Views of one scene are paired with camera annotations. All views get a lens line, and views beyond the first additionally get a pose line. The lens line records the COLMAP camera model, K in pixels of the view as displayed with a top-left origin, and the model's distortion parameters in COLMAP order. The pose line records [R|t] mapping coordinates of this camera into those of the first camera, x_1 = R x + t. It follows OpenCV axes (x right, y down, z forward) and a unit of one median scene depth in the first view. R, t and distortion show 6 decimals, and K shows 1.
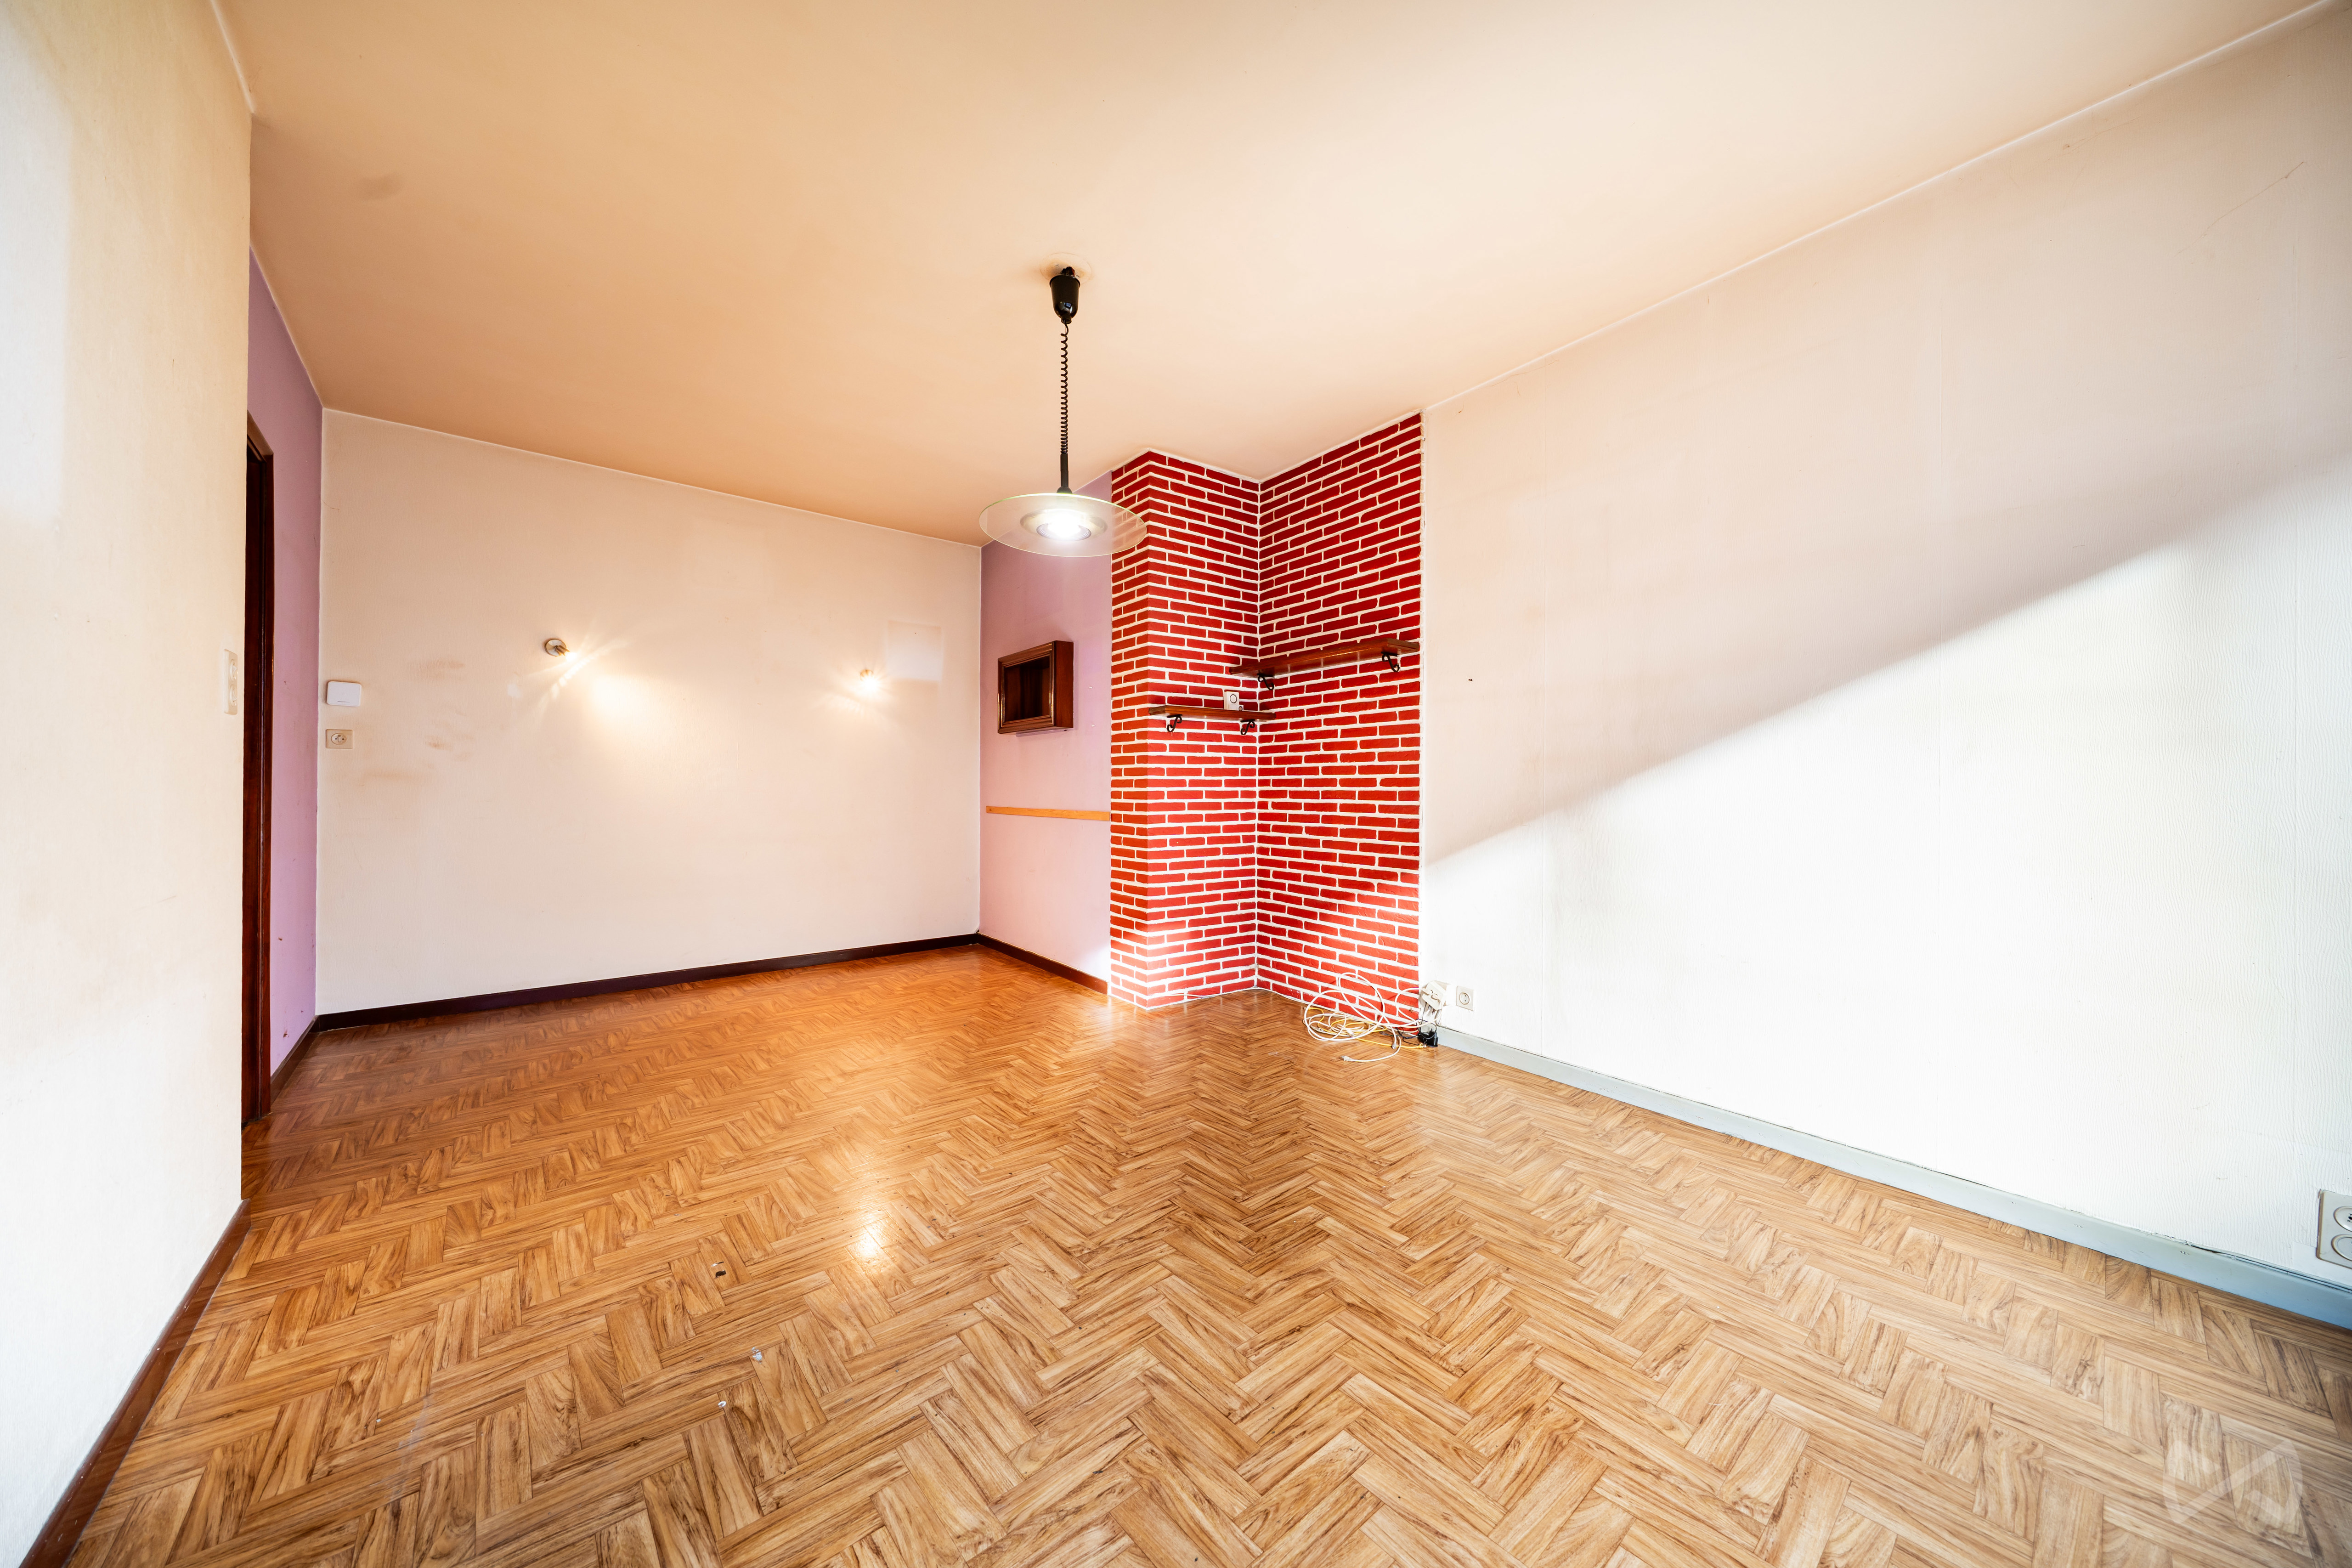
lens RADIAL K [[789.9, 0, 1186.9], [0, 789.9, 786.2], [0, 0, 1]] dist [-0.008779, 0.000099]
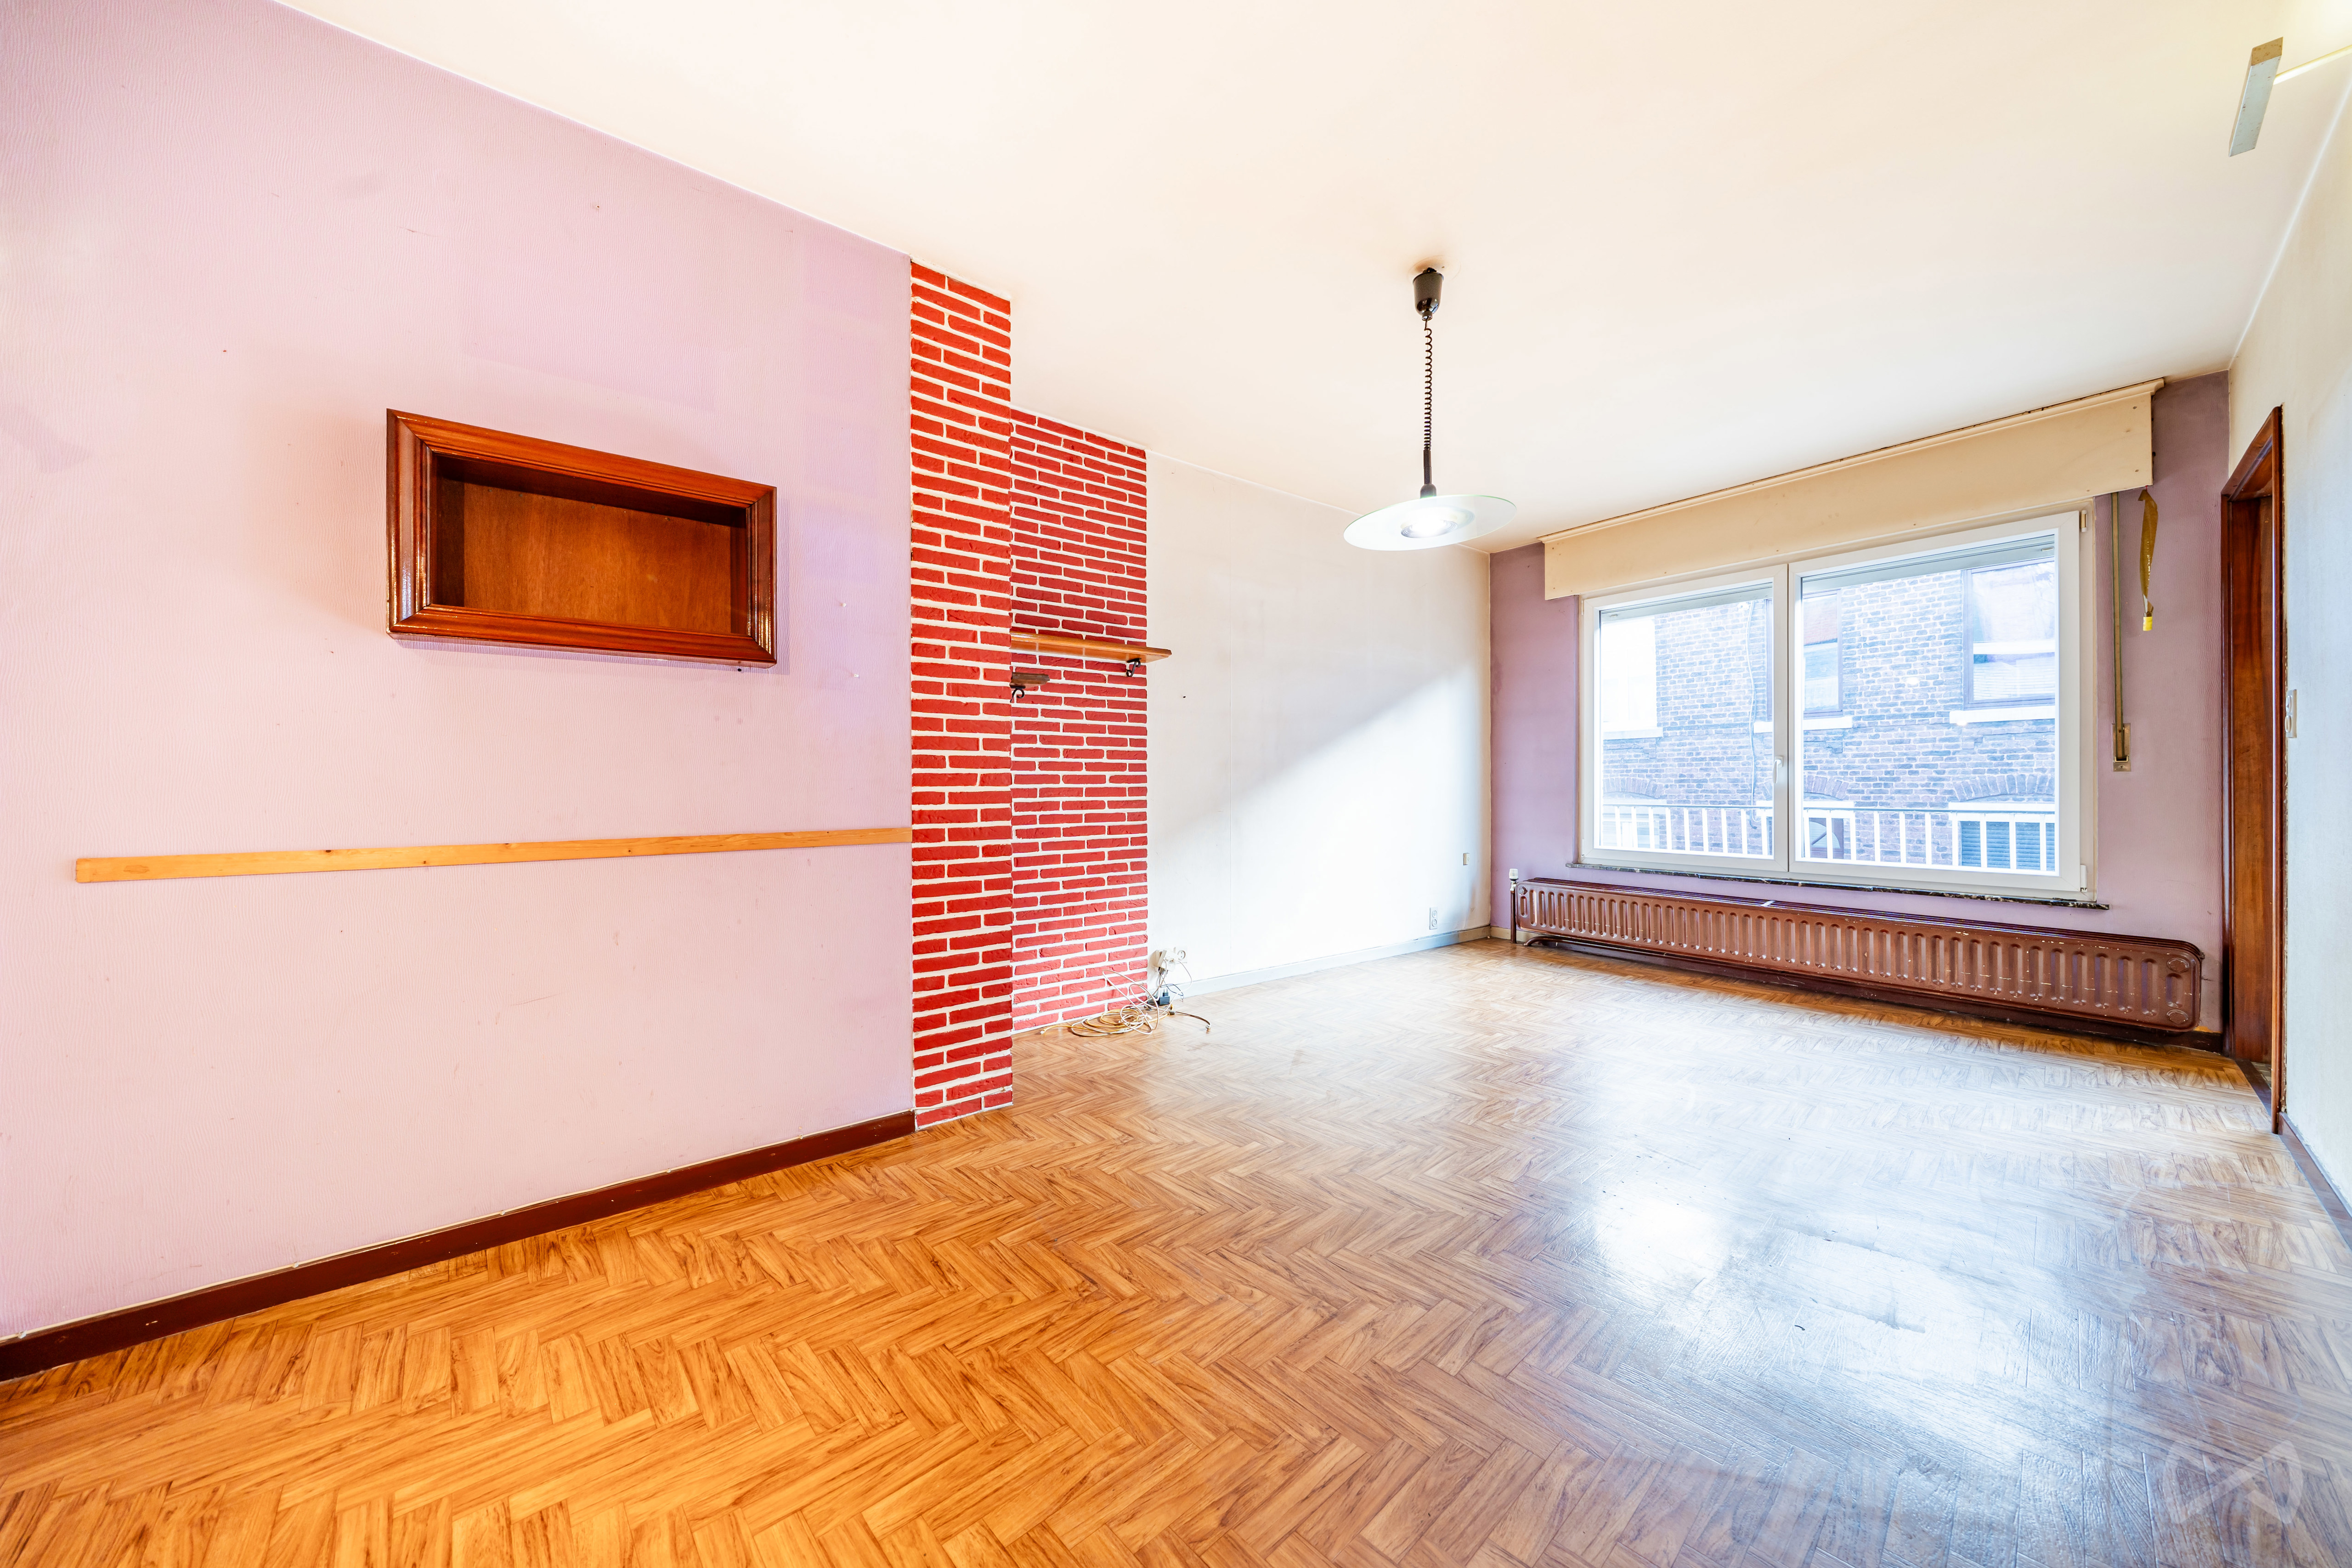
lens RADIAL K [[803.7, 0, 1176.0], [0, 803.7, 784.0], [0, 0, 1]] dist [-0.003956, -0.000157]
pose [[-0.004823, -0.002659, 0.999985, -0.800982], [0.004407, 0.999987, 0.002680, -0.000994], [-0.999979, 0.004420, -0.004811, 0.906389]]
